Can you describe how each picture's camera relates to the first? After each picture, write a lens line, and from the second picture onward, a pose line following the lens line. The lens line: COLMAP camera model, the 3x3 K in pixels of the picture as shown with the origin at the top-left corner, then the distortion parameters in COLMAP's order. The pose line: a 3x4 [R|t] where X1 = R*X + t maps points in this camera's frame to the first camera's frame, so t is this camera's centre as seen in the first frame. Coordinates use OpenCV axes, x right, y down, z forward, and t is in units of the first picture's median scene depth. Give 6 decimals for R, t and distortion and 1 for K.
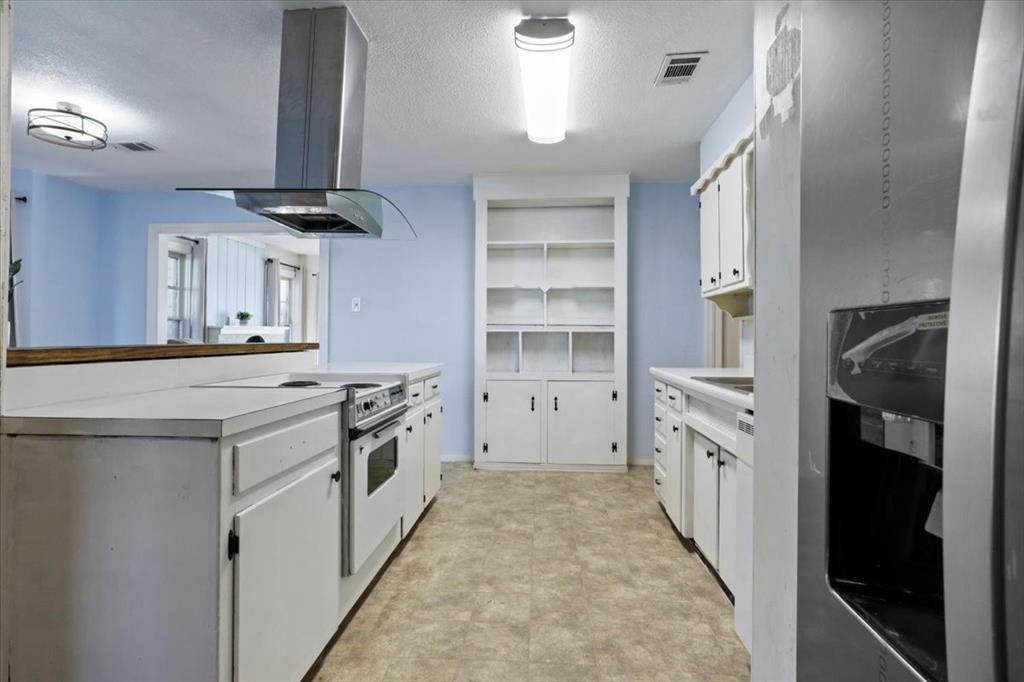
lens RADIAL K [[520.0, 0, 510.4], [0, 520.0, 337.1], [0, 0, 1]] dist [-0.021462, 0.016329]
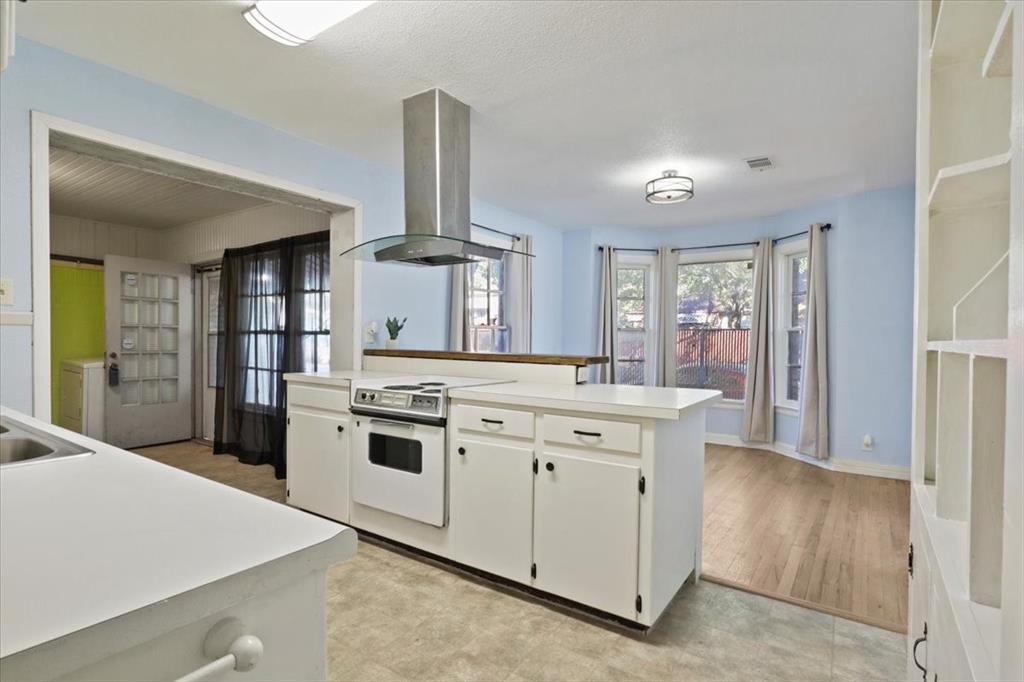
lens RADIAL K [[520.0, 0, 510.4], [0, 520.0, 337.1], [0, 0, 1]] dist [-0.021462, 0.016329]
pose [[-0.514308, -0.012913, -0.857508, 0.574286], [-0.013957, 0.999880, -0.006686, -0.017868], [0.857492, 0.008529, -0.514427, 1.598149]]
